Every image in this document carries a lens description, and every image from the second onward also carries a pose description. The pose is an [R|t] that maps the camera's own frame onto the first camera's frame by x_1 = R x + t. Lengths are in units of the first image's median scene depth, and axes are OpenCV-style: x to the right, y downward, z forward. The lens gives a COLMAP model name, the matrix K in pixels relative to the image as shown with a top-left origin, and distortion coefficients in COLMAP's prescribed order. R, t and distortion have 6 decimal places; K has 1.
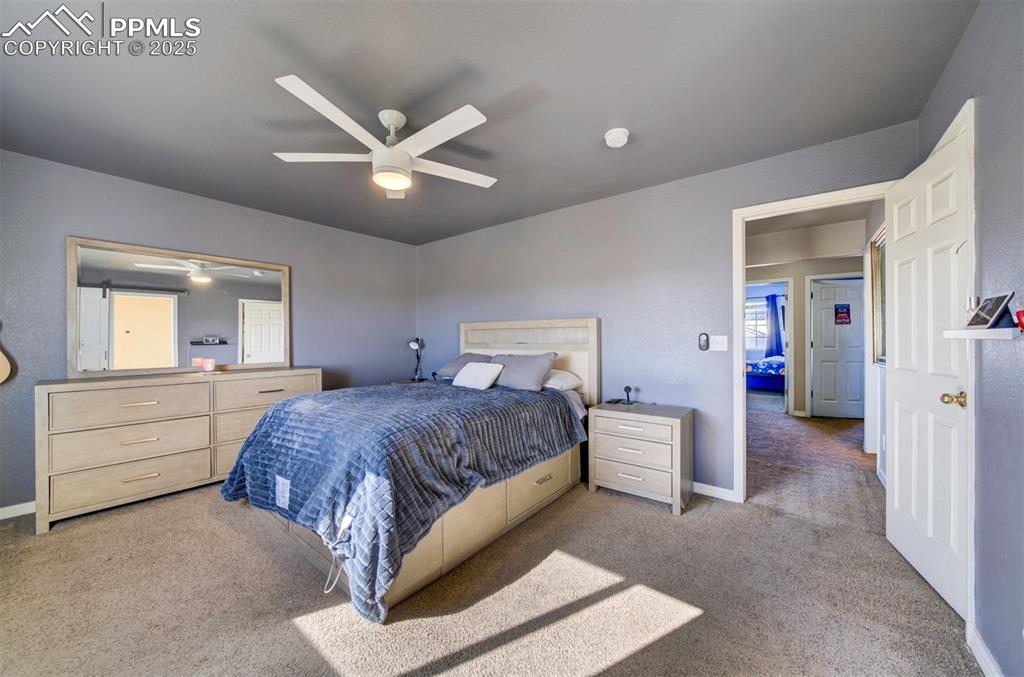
lens RADIAL K [[377.2, 0, 505.1], [0, 377.2, 339.6], [0, 0, 1]] dist [0.011729, 0.001246]
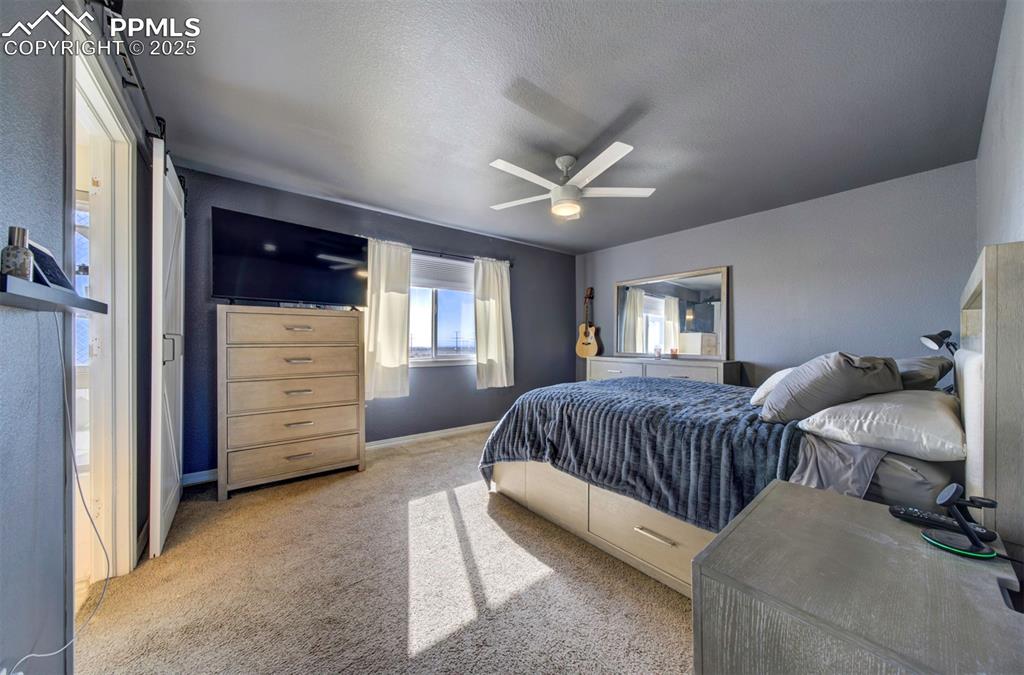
lens RADIAL K [[347.6, 0, 505.0], [0, 347.6, 337.0], [0, 0, 1]] dist [0.000484, 0.001152]
pose [[-0.204110, 0.002433, -0.978945, 0.889518], [-0.005571, 0.999978, 0.003647, 0.012108], [0.978932, 0.006198, -0.204092, 0.987218]]
